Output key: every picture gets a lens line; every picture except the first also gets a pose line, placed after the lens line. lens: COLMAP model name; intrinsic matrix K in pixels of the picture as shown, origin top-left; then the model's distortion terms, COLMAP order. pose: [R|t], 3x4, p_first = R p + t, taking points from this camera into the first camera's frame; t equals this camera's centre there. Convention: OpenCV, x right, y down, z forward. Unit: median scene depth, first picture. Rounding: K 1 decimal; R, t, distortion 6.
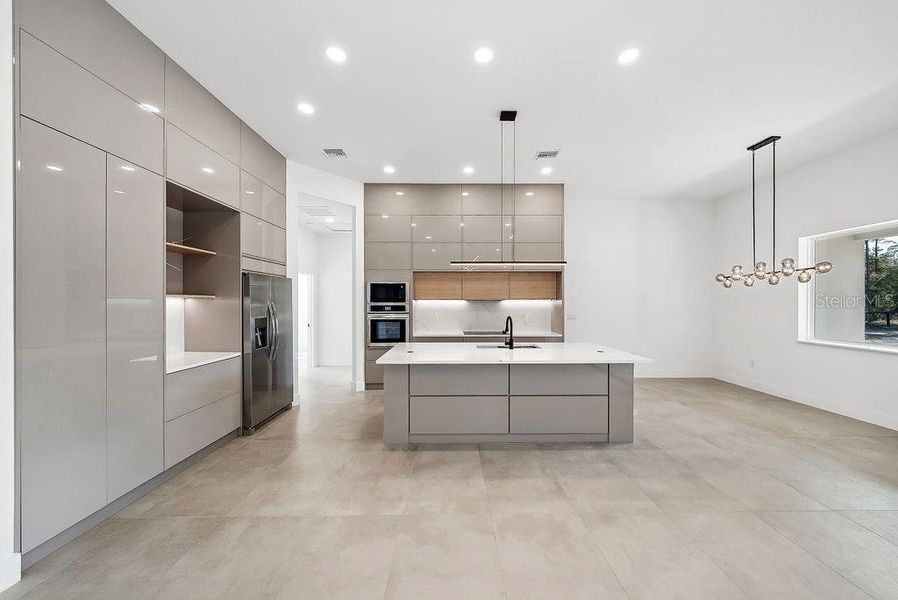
lens RADIAL K [[324.8, 0, 449.0], [0, 324.8, 300.0], [0, 0, 1]] dist [-0.002219, -0.000127]
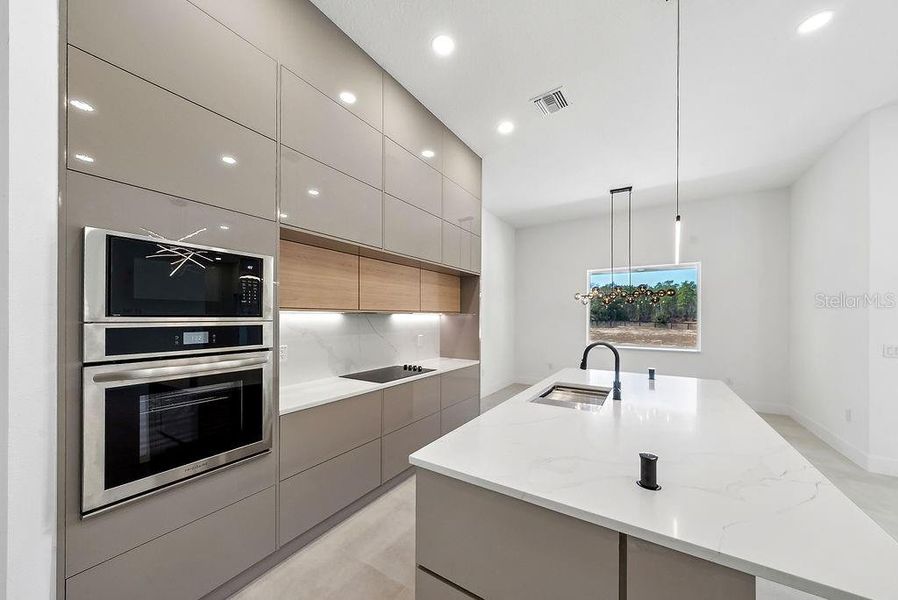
lens RADIAL K [[317.4, 0, 454.2], [0, 317.4, 311.9], [0, 0, 1]] dist [-0.002576, -0.000223]
pose [[0.540012, 0.015473, 0.841515, -0.296322], [-0.010044, 0.999878, -0.011940, 0.004467], [-0.841597, -0.002004, 0.540102, 0.663727]]
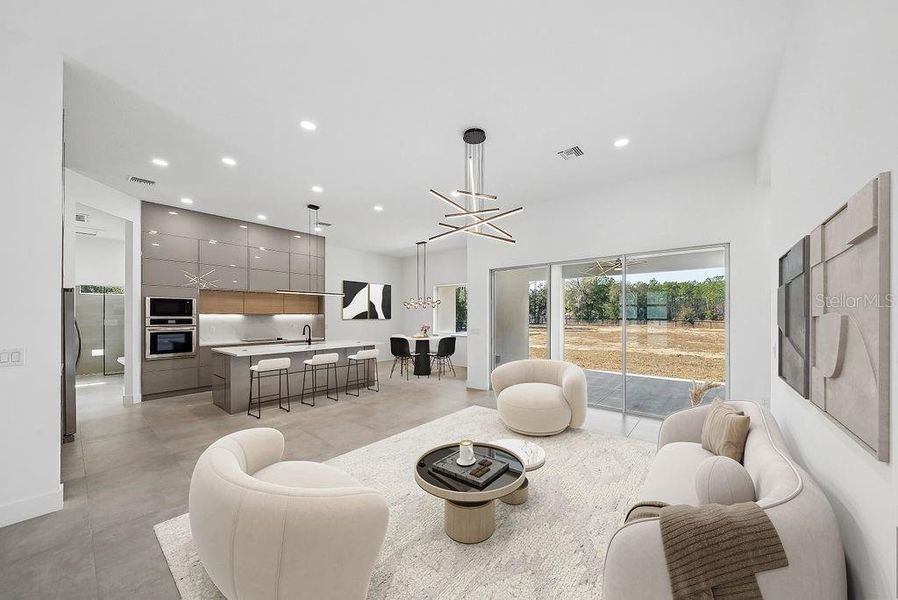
lens RADIAL K [[324.7, 0, 454.4], [0, 324.7, 311.1], [0, 0, 1]] dist [-0.000183, -0.000034]
pose [[0.639137, 0.012129, 0.768997, -0.418017], [-0.005614, 0.999923, -0.011105, -0.002906], [-0.769072, 0.002781, 0.639156, -0.420564]]
